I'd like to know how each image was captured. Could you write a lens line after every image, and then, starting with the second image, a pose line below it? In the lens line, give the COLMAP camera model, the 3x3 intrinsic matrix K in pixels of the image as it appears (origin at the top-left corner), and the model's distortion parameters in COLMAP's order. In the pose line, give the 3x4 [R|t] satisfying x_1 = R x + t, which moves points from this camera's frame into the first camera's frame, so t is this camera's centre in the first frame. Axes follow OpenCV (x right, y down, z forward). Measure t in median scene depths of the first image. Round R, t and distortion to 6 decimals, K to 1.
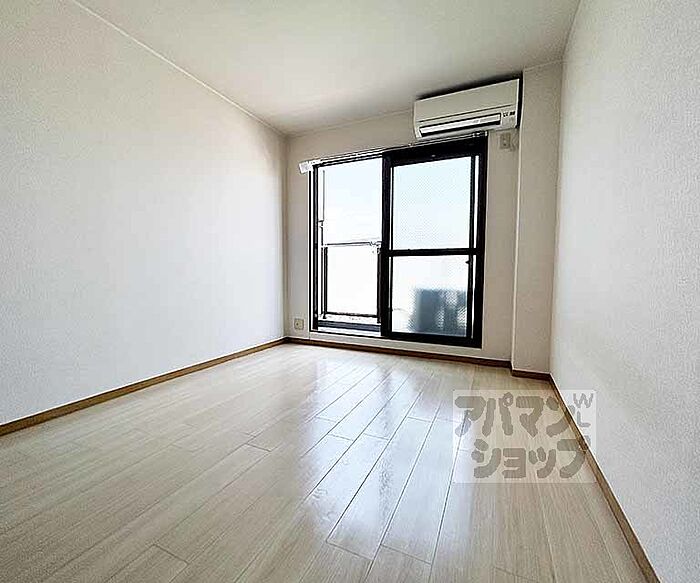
lens RADIAL K [[309.8, 0, 347.0], [0, 309.8, 290.9], [0, 0, 1]] dist [-0.001387, 0.000924]
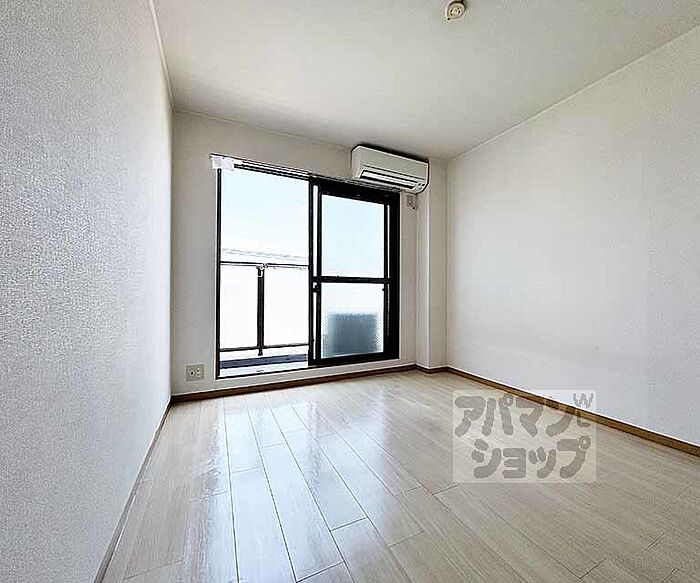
lens RADIAL K [[309.8, 0, 383.2], [0, 309.8, 295.9], [0, 0, 1]] dist [-0.001387, 0.000924]
pose [[0.601508, -0.002762, 0.798862, -0.567400], [0.049675, 0.998188, -0.033952, -0.026023], [-0.797321, 0.060106, 0.600555, 0.266751]]
